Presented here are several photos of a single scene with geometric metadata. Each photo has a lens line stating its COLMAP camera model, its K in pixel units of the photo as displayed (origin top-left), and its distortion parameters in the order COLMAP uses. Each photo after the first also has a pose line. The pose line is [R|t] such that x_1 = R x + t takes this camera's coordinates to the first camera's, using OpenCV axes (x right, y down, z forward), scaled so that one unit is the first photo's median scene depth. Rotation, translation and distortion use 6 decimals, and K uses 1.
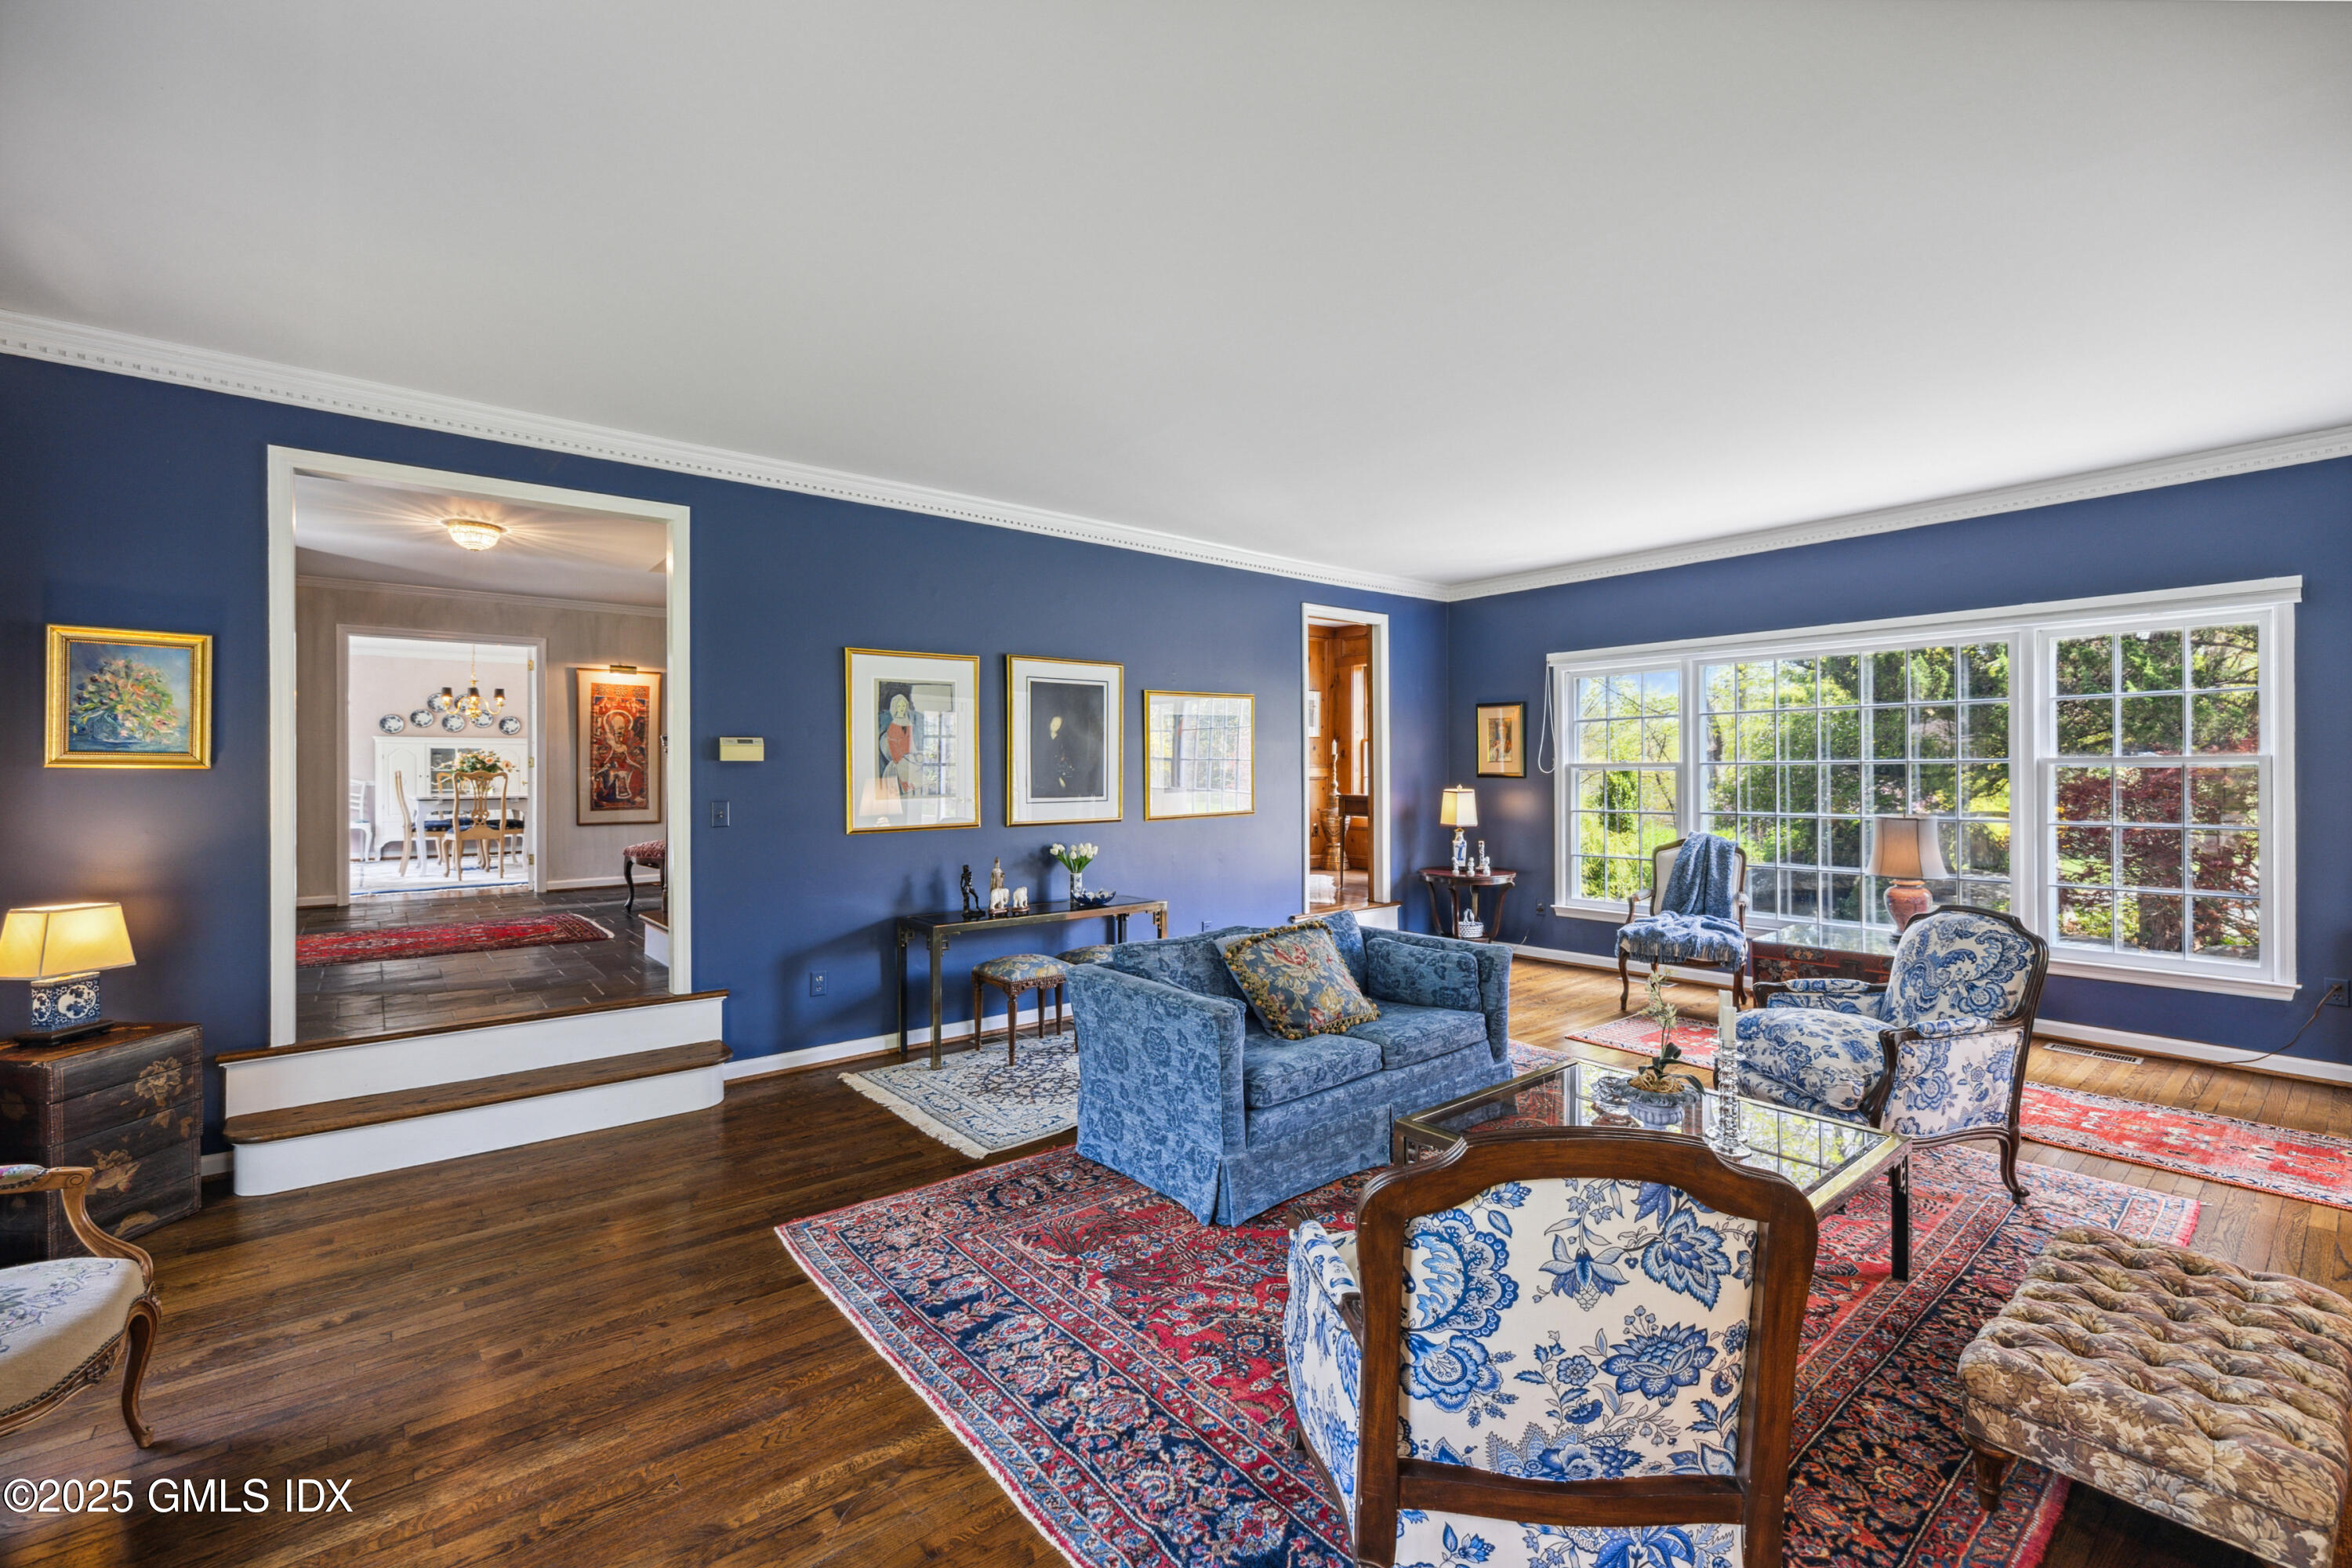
lens RADIAL K [[994.5, 0, 1172.4], [0, 994.5, 769.7], [0, 0, 1]] dist [-0.000483, -0.000089]
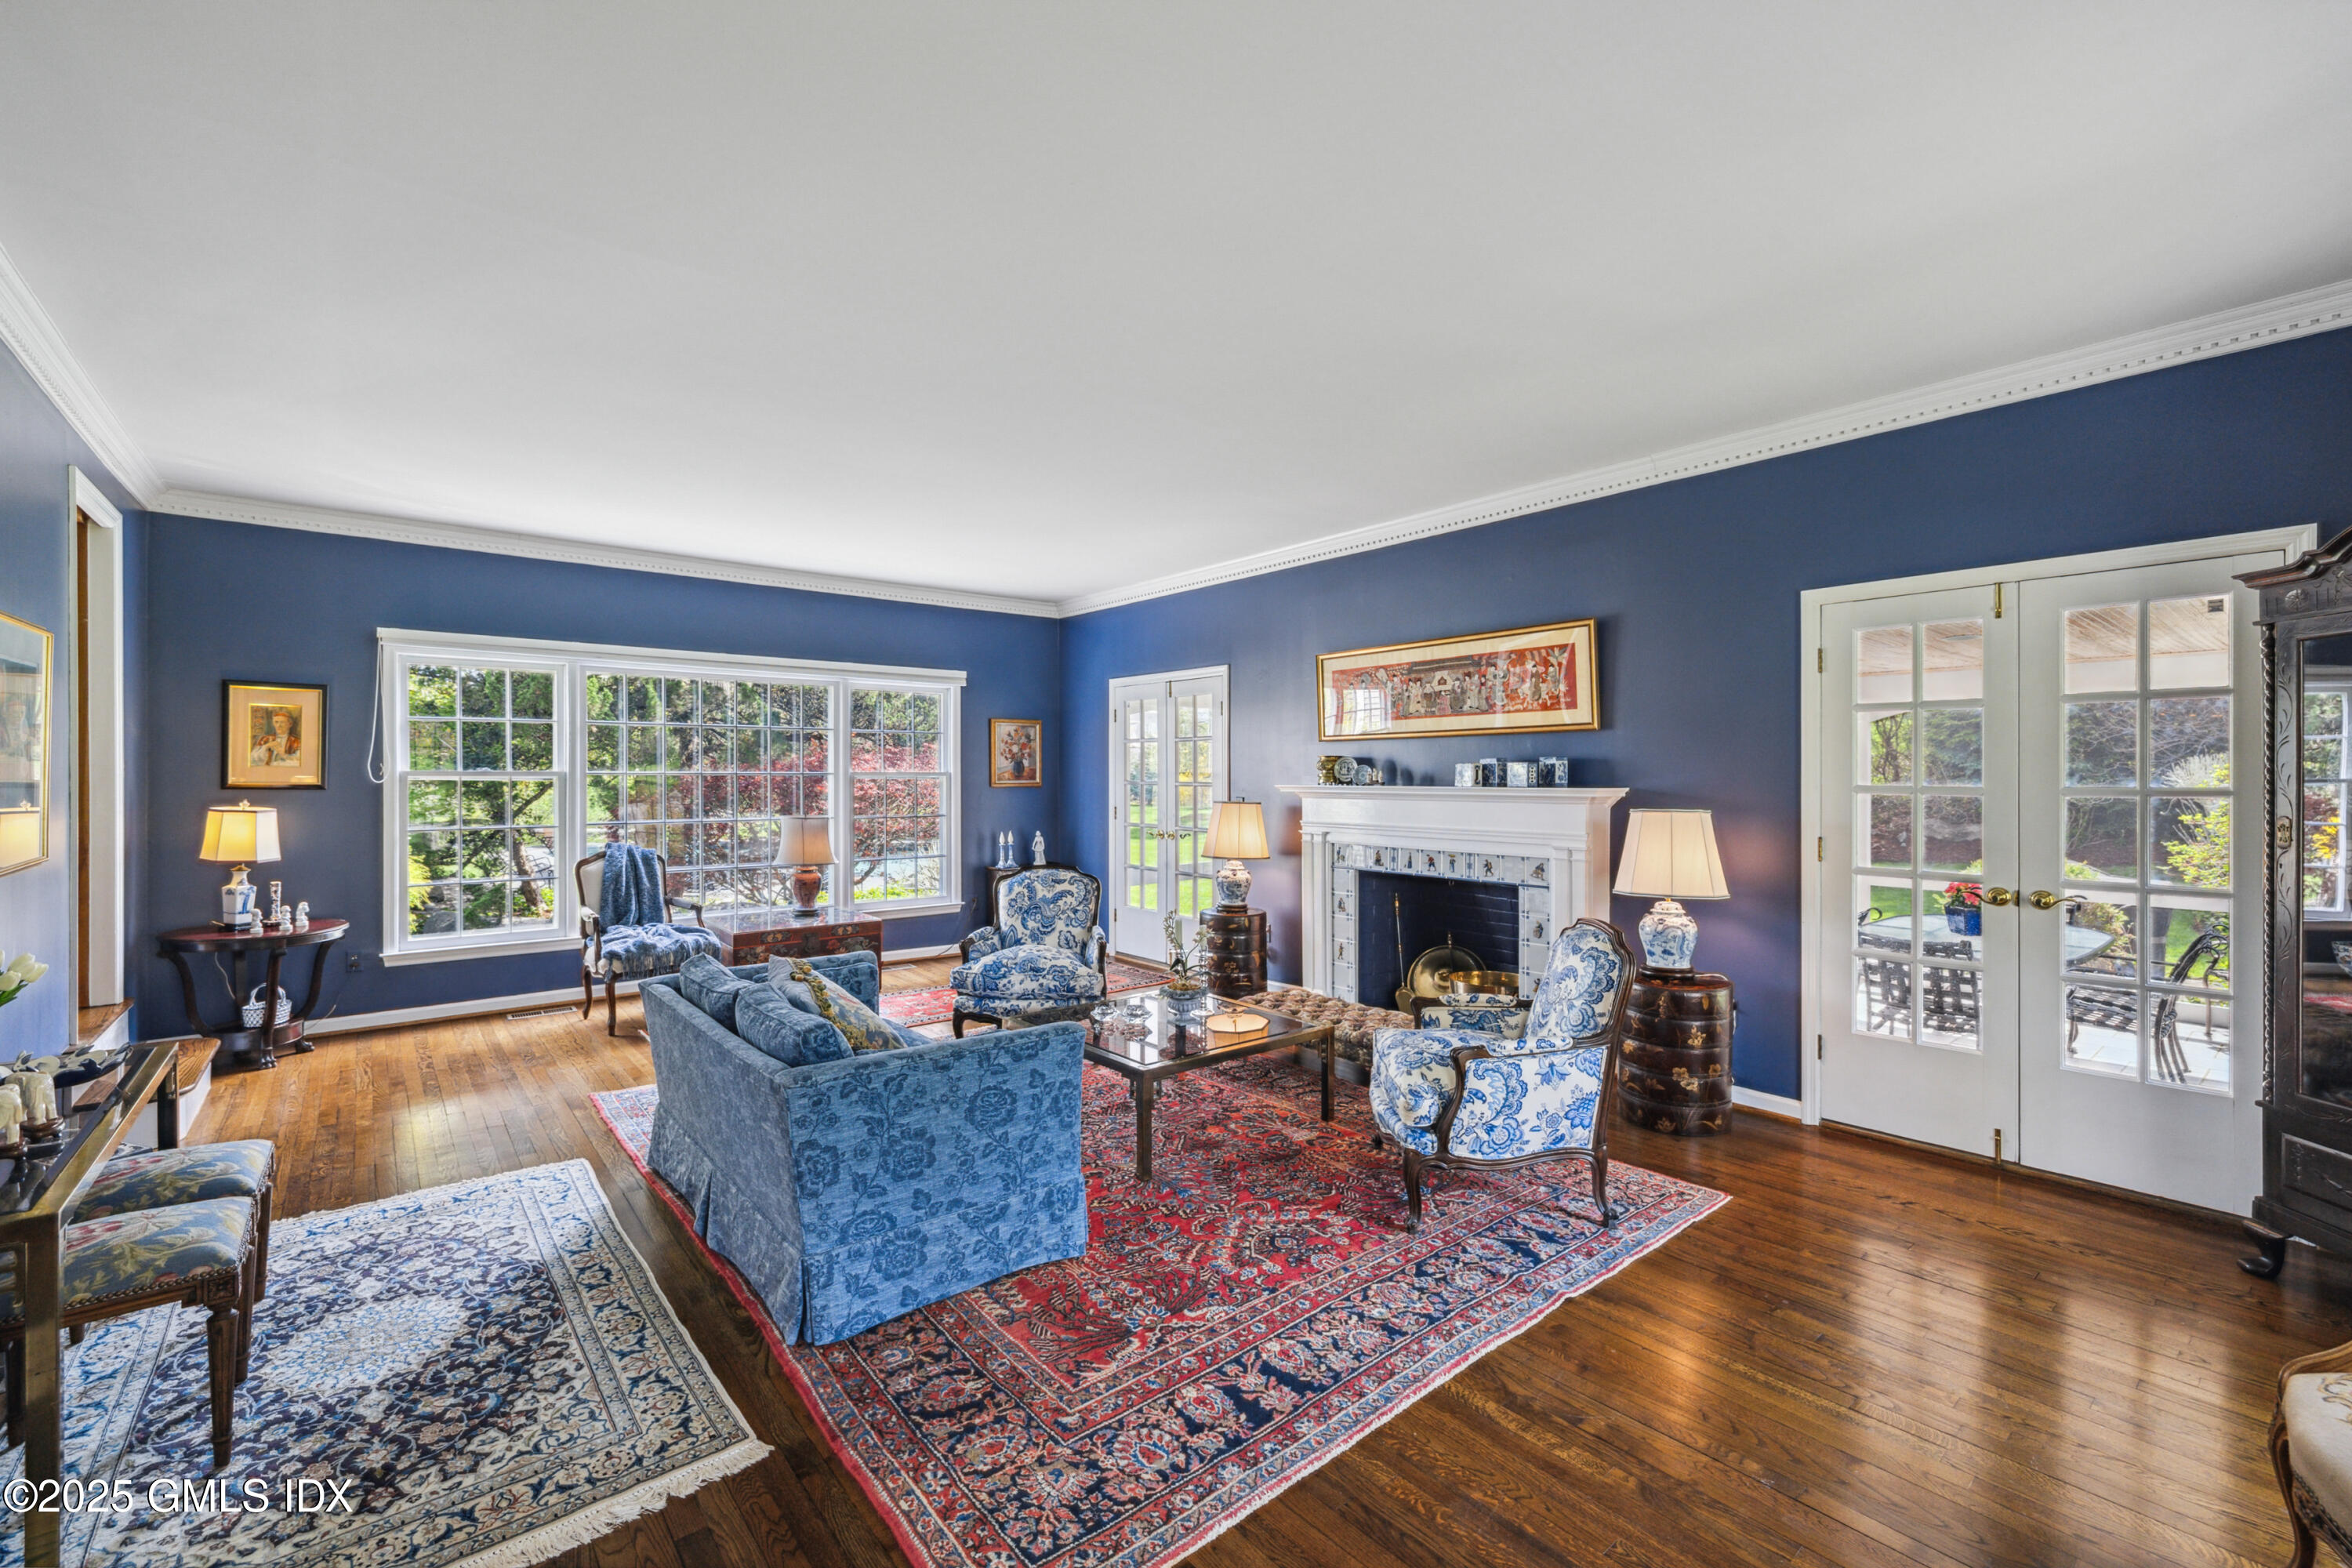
lens RADIAL K [[994.5, 0, 1172.4], [0, 994.5, 769.7], [0, 0, 1]] dist [-0.000483, -0.000089]
pose [[-0.014277, 0.012991, 0.999814, -0.826941], [-0.002350, 0.999912, -0.013026, 0.003461], [-0.999895, -0.002536, -0.014245, 0.825328]]
